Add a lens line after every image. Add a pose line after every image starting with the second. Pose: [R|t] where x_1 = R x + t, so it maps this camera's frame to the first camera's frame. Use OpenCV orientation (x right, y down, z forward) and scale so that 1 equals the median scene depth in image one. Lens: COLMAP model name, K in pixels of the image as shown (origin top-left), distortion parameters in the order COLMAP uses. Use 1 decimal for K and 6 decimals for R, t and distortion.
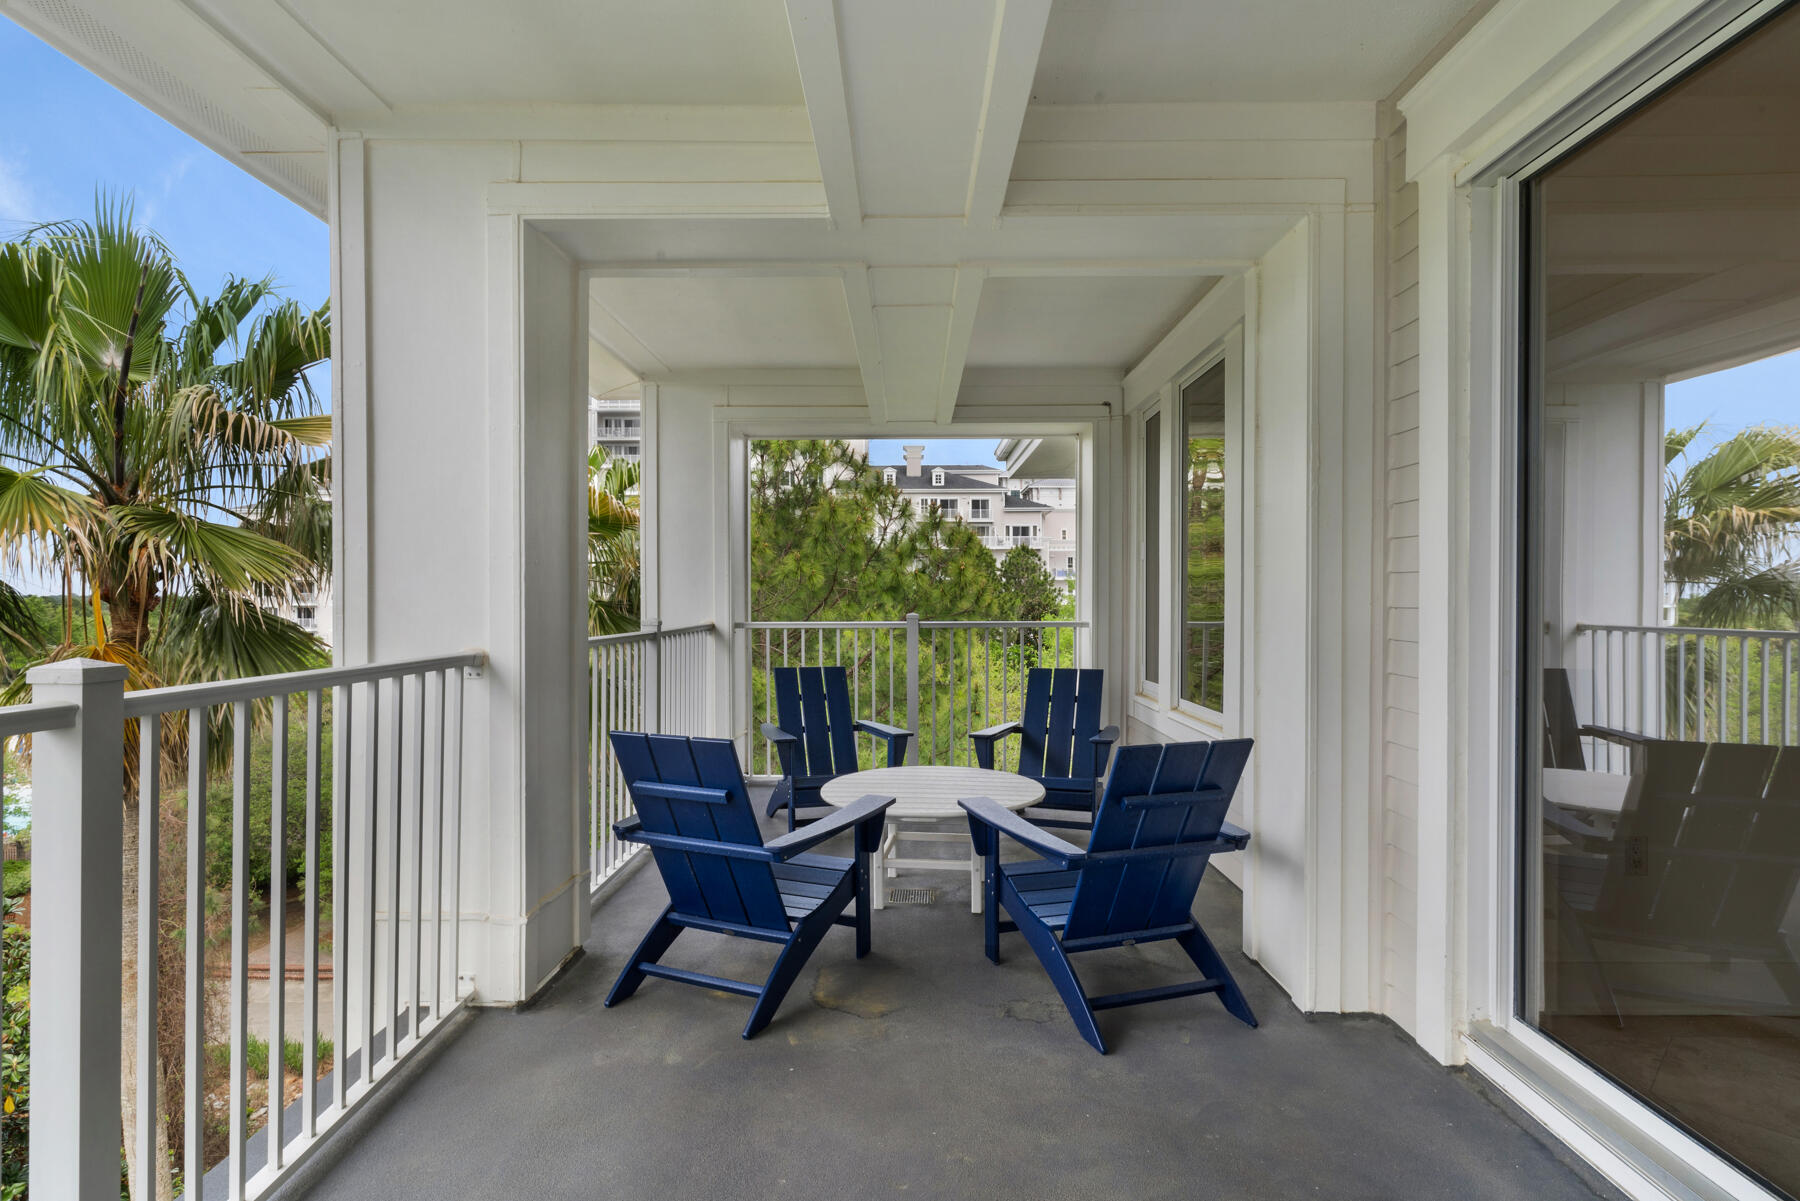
lens RADIAL K [[943.7, 0, 903.3], [0, 943.7, 600.1], [0, 0, 1]] dist [-0.003184, 0.000327]
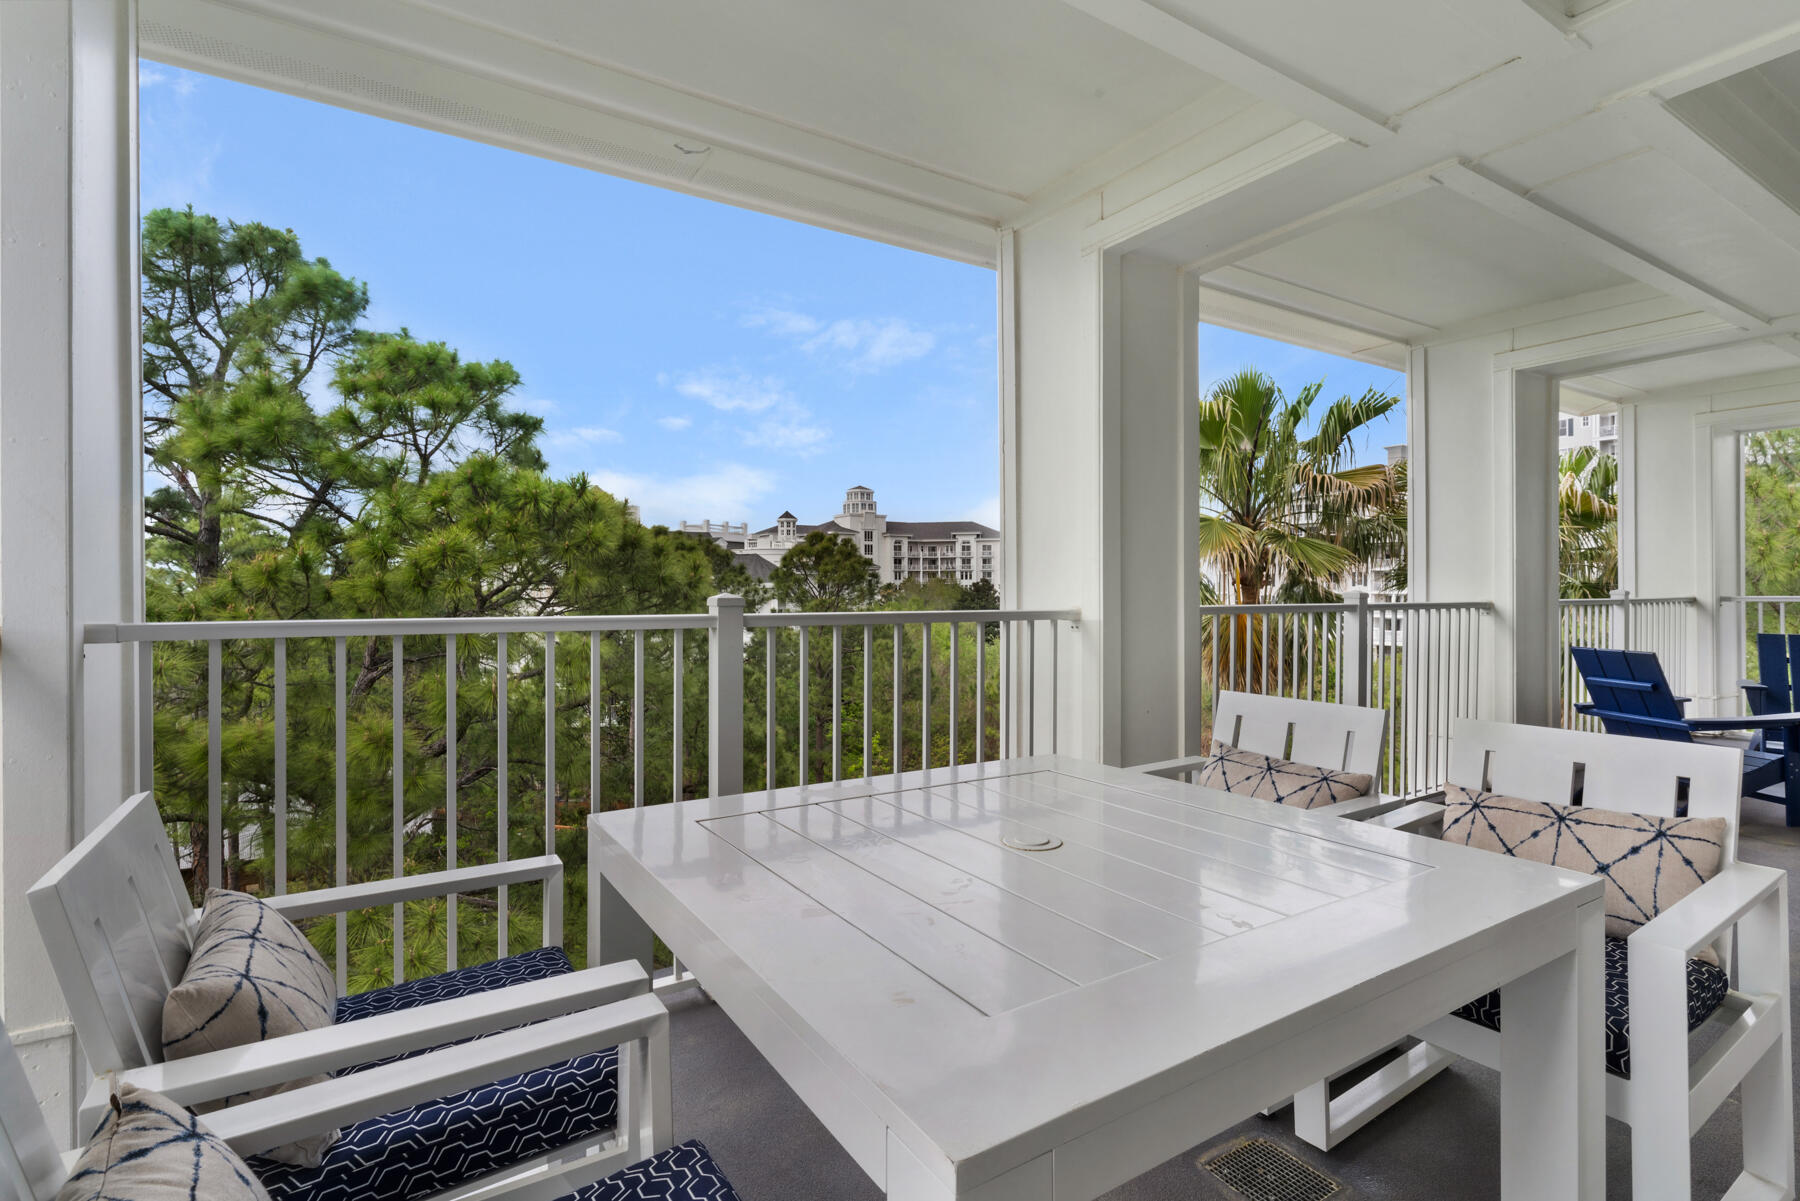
lens RADIAL K [[854.5, 0, 898.3], [0, 854.5, 595.5], [0, 0, 1]] dist [-0.003781, 0.000546]
pose [[0.537175, 0.001515, -0.843469, 0.164655], [0.003631, 0.999985, 0.004108, 0.014881], [0.843463, -0.005270, 0.537161, -0.422006]]
